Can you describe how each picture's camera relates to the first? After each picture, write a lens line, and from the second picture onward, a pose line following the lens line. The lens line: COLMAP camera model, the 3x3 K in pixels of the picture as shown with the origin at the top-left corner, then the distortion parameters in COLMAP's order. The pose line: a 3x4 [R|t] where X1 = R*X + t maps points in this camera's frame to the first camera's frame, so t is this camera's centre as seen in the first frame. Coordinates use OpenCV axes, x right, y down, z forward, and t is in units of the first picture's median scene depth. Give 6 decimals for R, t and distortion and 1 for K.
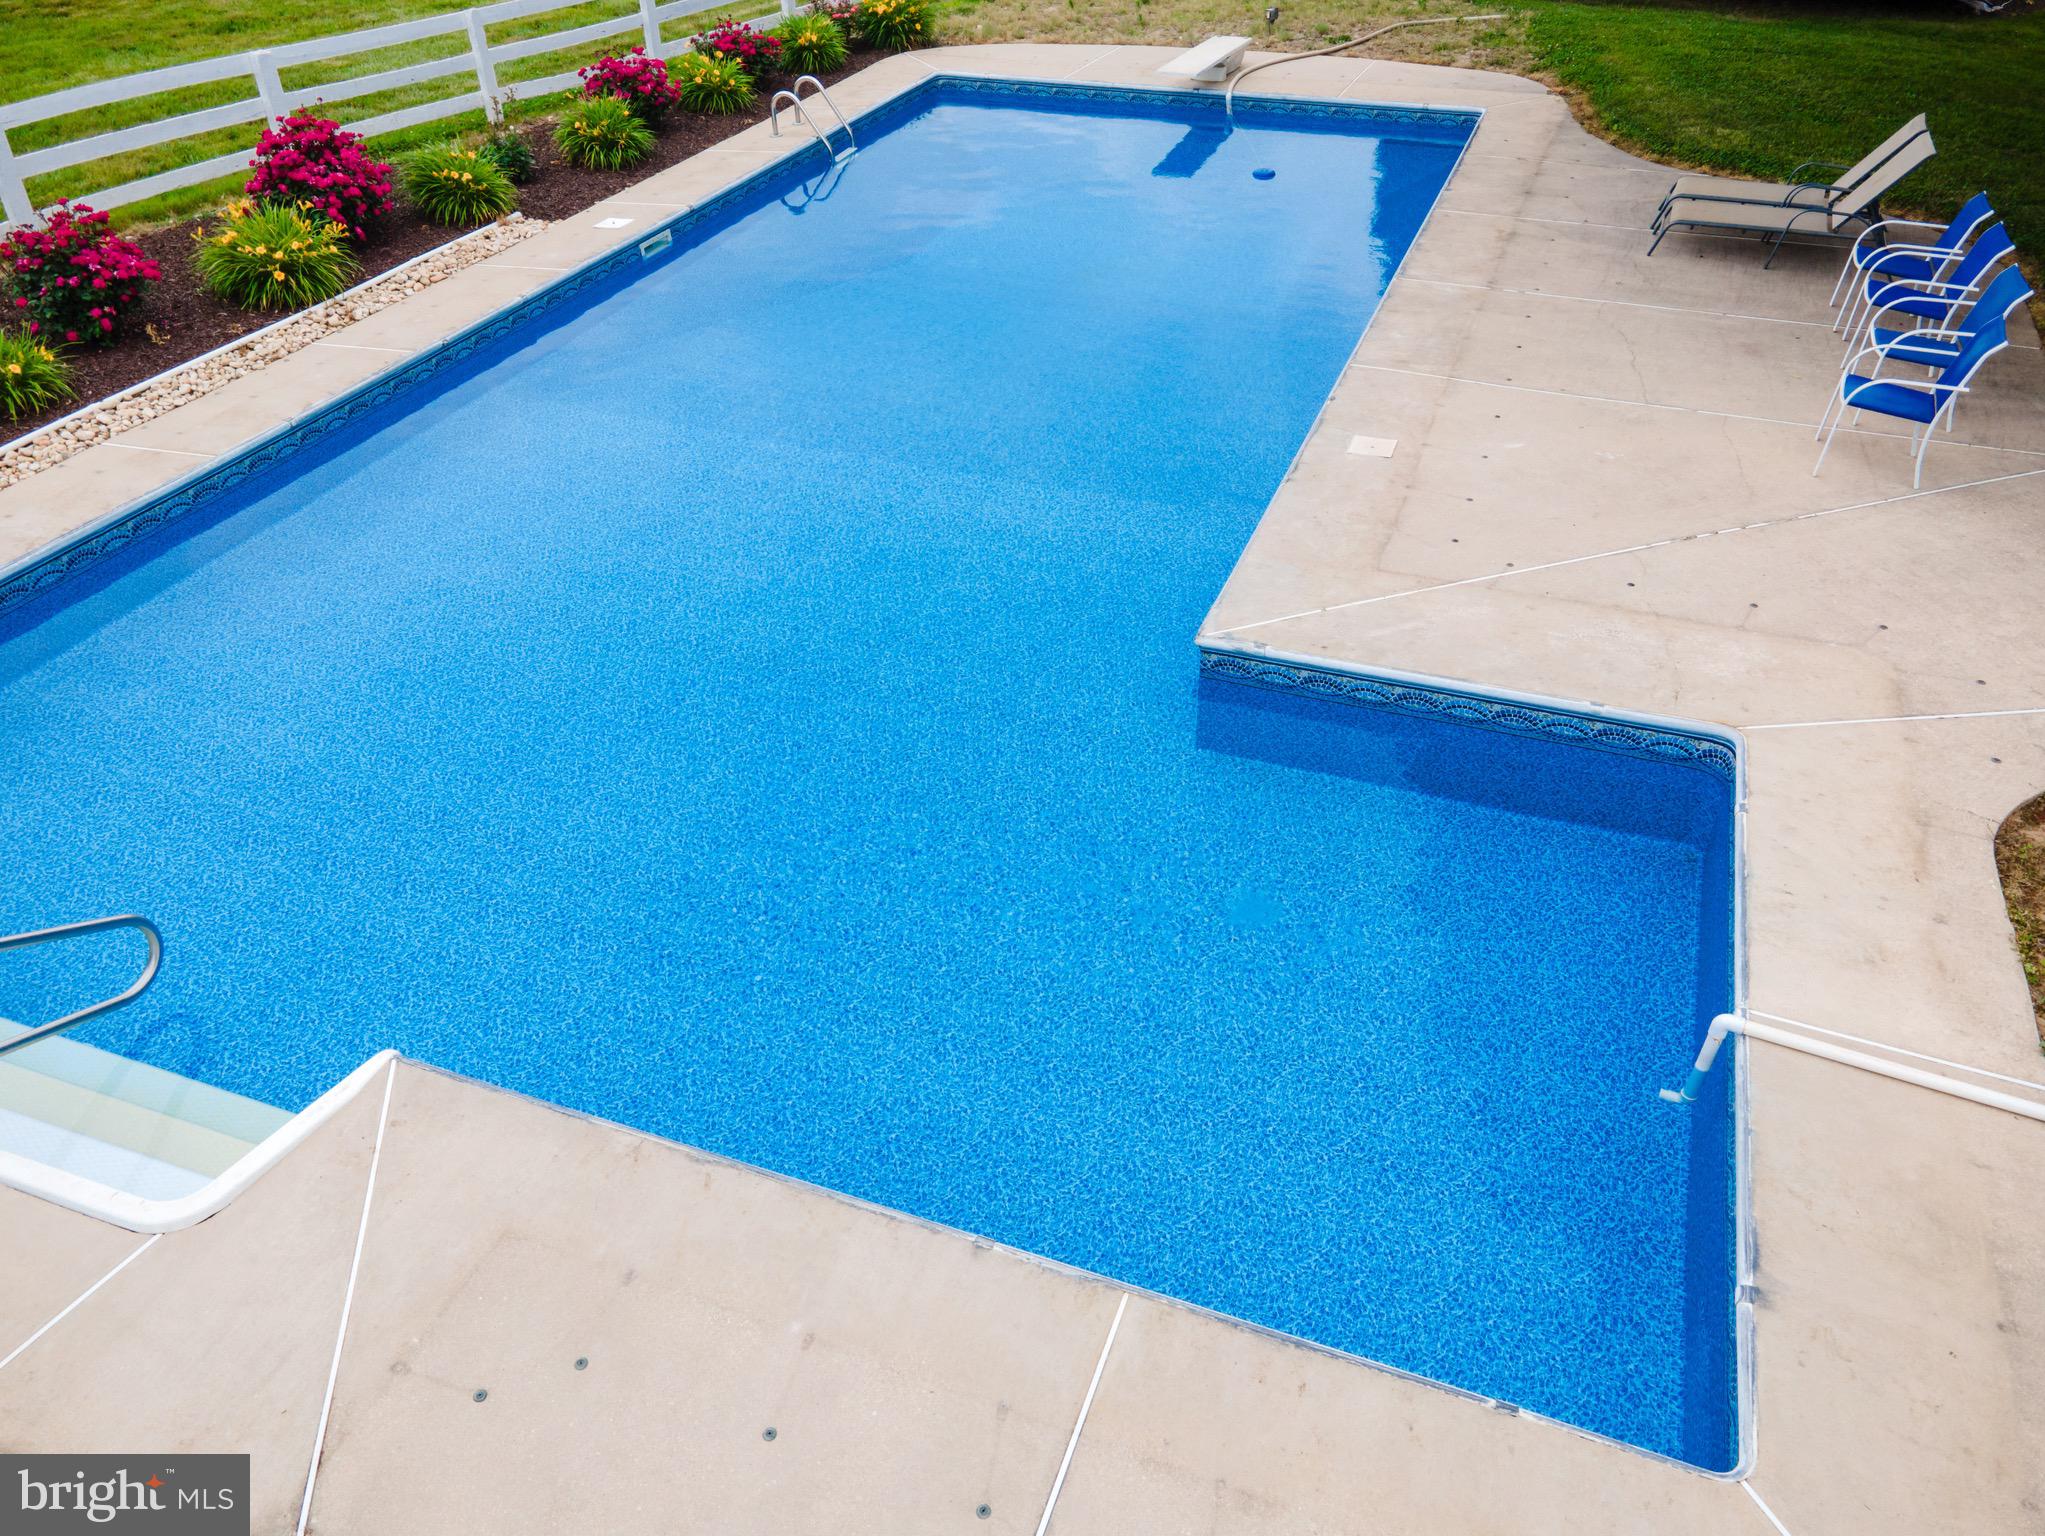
lens RADIAL K [[1493.6, 0, 1022.5], [0, 1493.6, 768.0], [0, 0, 1]] dist [0.041361, 0.009484]
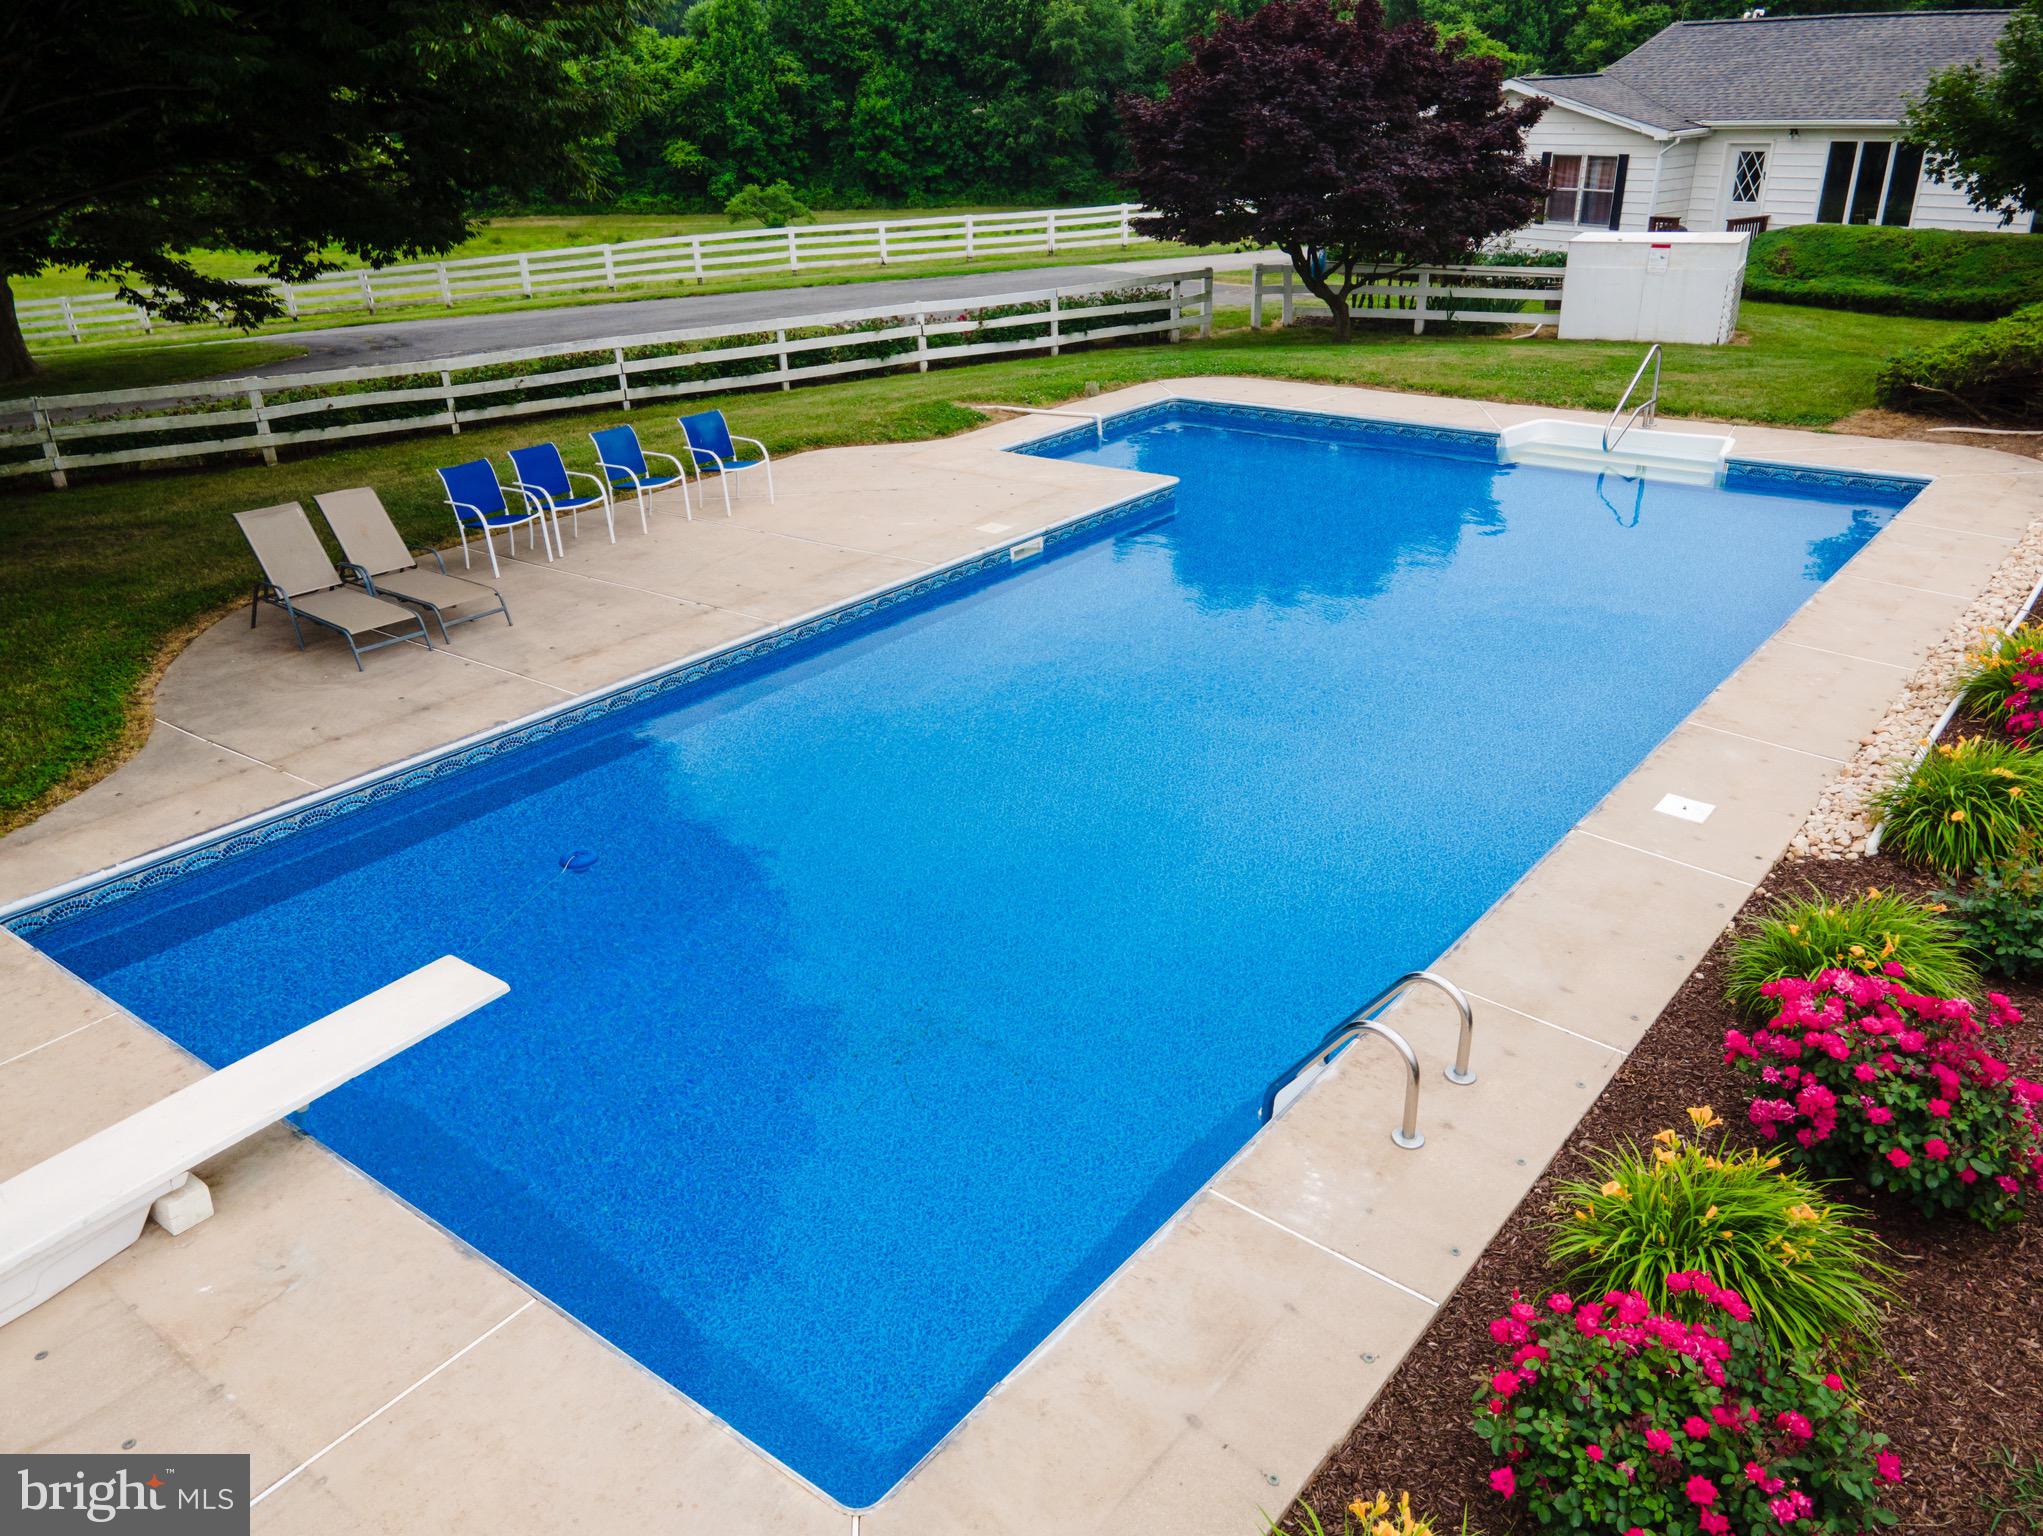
lens RADIAL K [[1573.8, 0, 1021.5], [0, 1573.8, 768.0], [0, 0, 1]] dist [0.013299, 0.007605]
pose [[-0.951455, -0.089249, 0.294565, -0.214558], [0.213043, 0.499756, 0.839557, -1.080112], [-0.222140, 0.861556, -0.456481, 1.467357]]
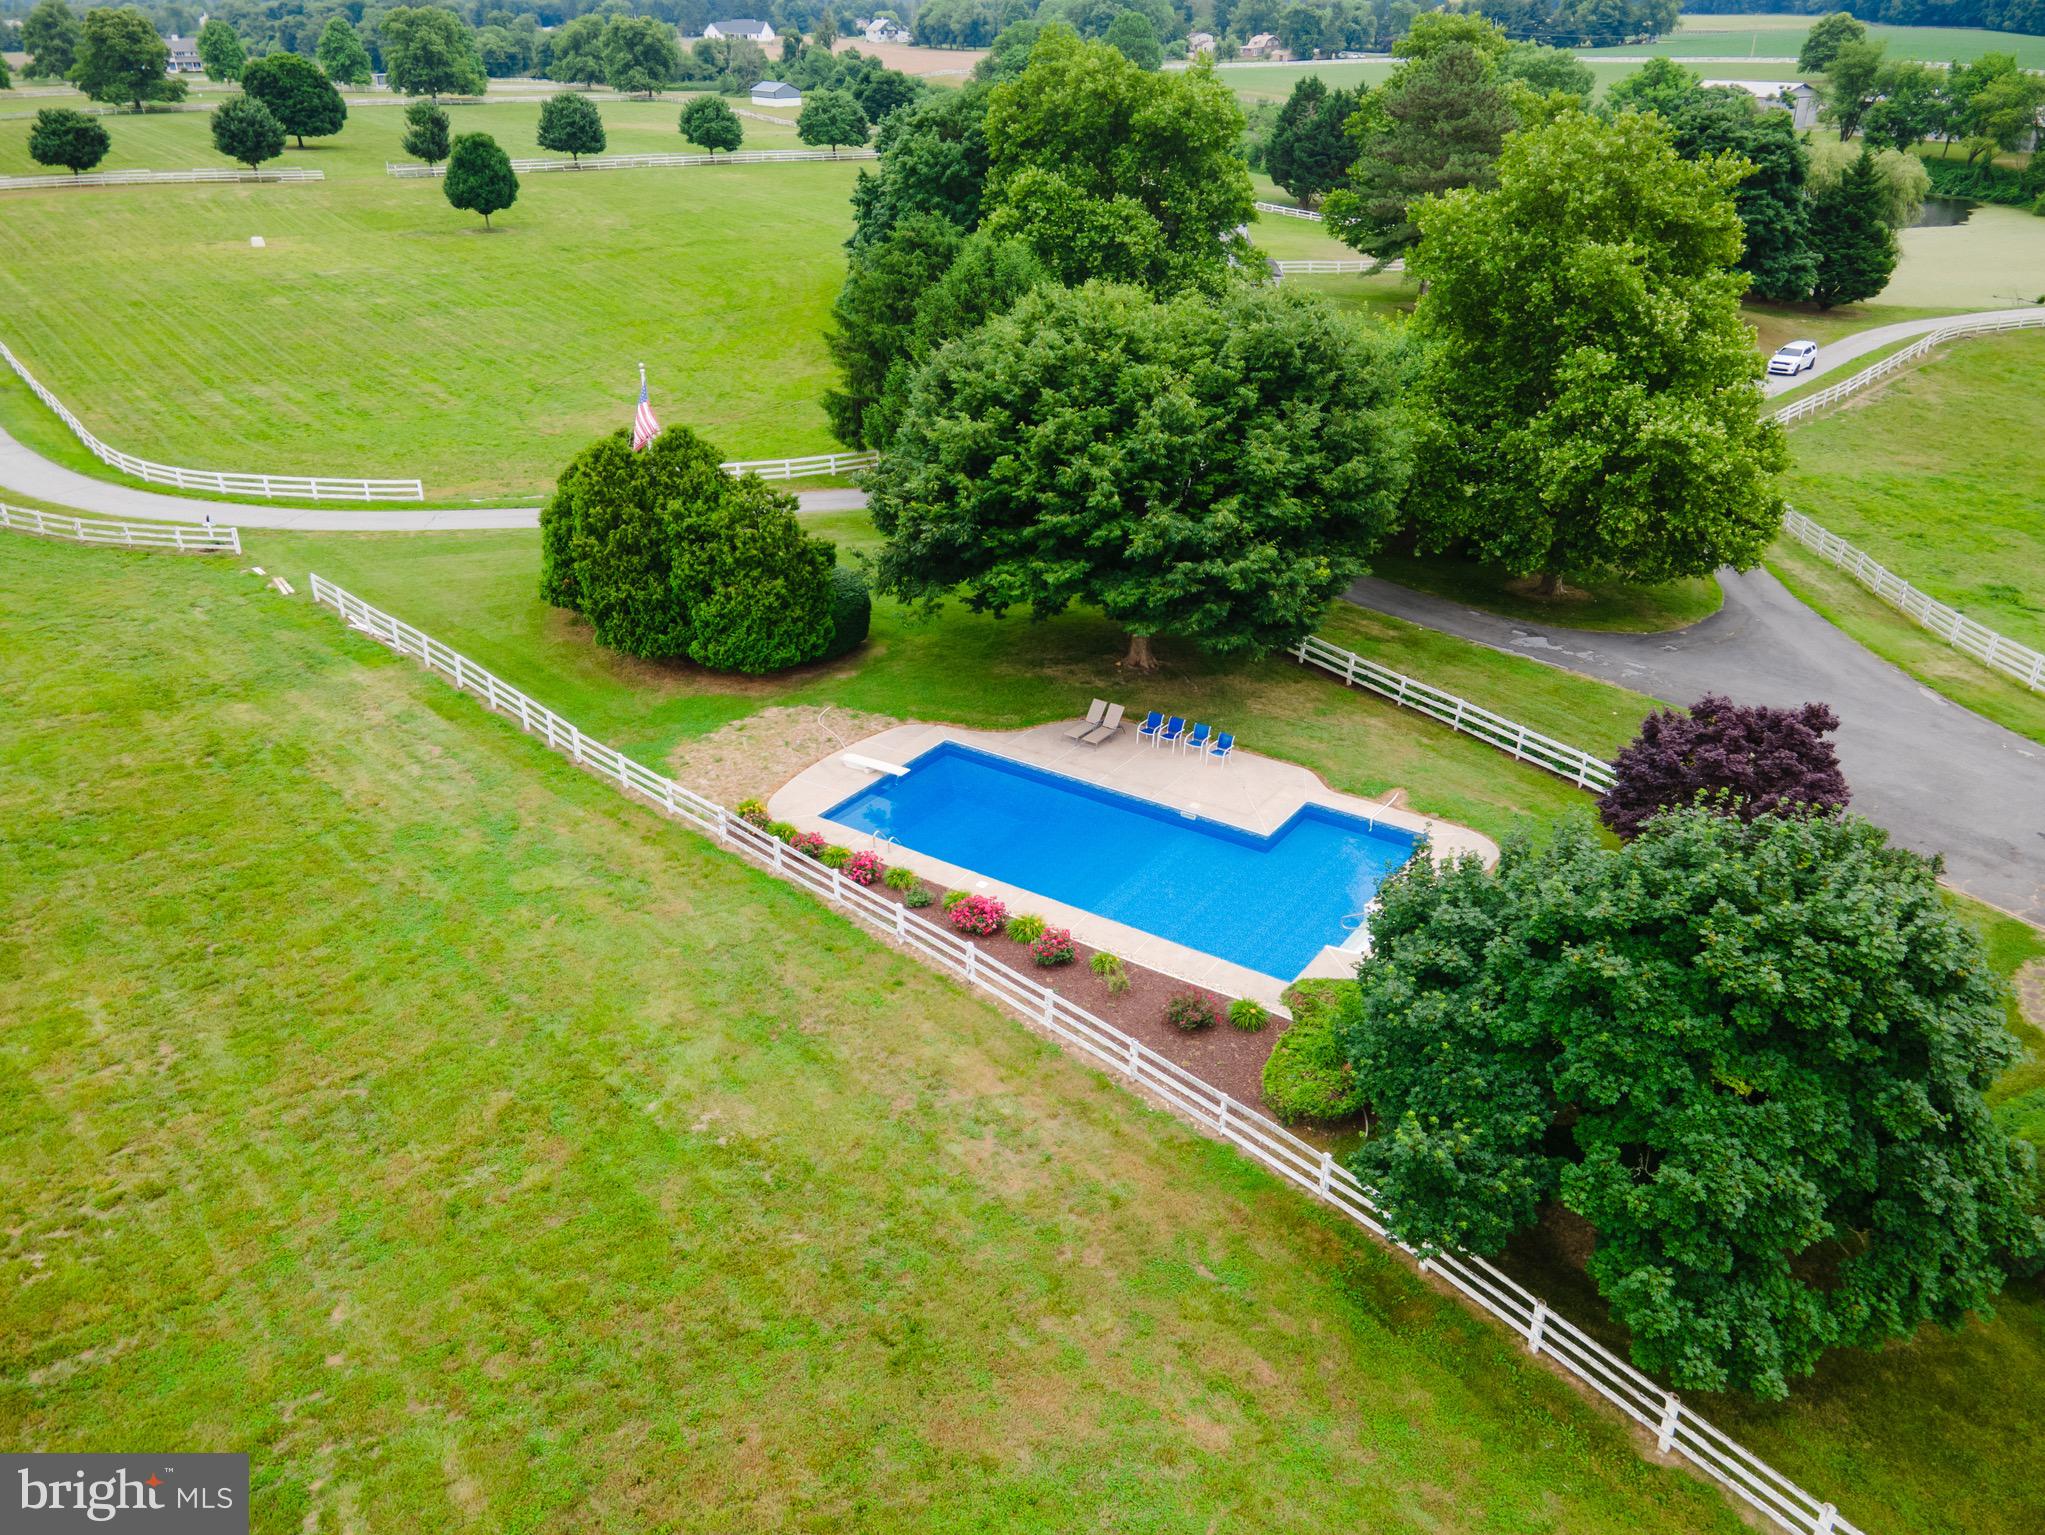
lens RADIAL K [[1490.1, 0, 1022.5], [0, 1490.1, 767.5], [0, 0, 1]] dist [0.039945, 0.011491]
pose [[0.246276, -0.428305, 0.869427, -2.973554], [0.582315, 0.782482, 0.220526, -1.259014], [-0.774763, 0.451970, 0.442115, -0.529595]]
